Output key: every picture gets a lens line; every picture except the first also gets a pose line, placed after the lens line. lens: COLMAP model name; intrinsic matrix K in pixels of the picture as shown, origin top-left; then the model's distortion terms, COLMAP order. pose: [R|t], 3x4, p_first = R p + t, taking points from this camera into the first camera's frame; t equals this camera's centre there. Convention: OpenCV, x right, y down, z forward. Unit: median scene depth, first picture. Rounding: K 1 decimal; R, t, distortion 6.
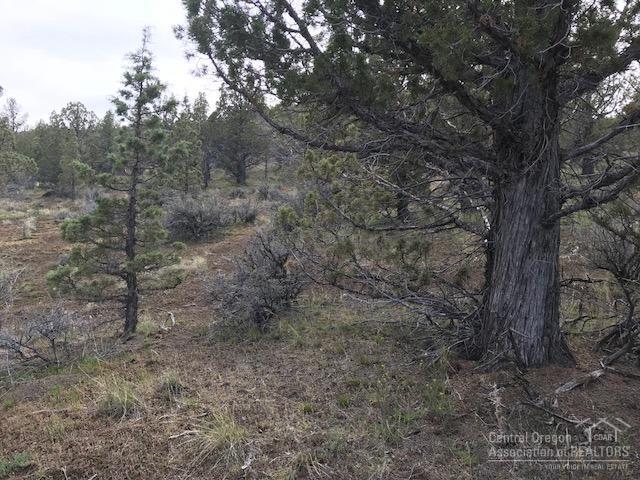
lens RADIAL K [[535.6, 0, 317.8], [0, 535.6, 235.9], [0, 0, 1]] dist [-0.003649, -0.009498]
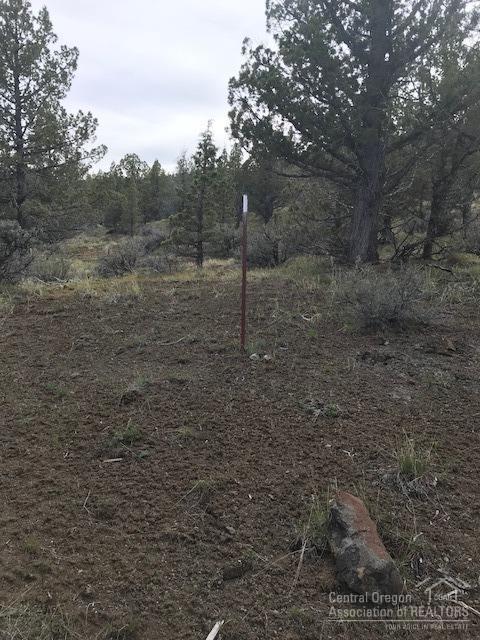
lens RADIAL K [[535.6, 0, 244.5], [0, 535.6, 321.5], [0, 0, 1]] dist [-0.003649, -0.009498]
pose [[0.980961, 0.037638, -0.190523, 0.043196], [-0.024625, 0.997228, 0.070216, 0.043807], [0.192638, -0.064188, 0.979168, -0.195306]]
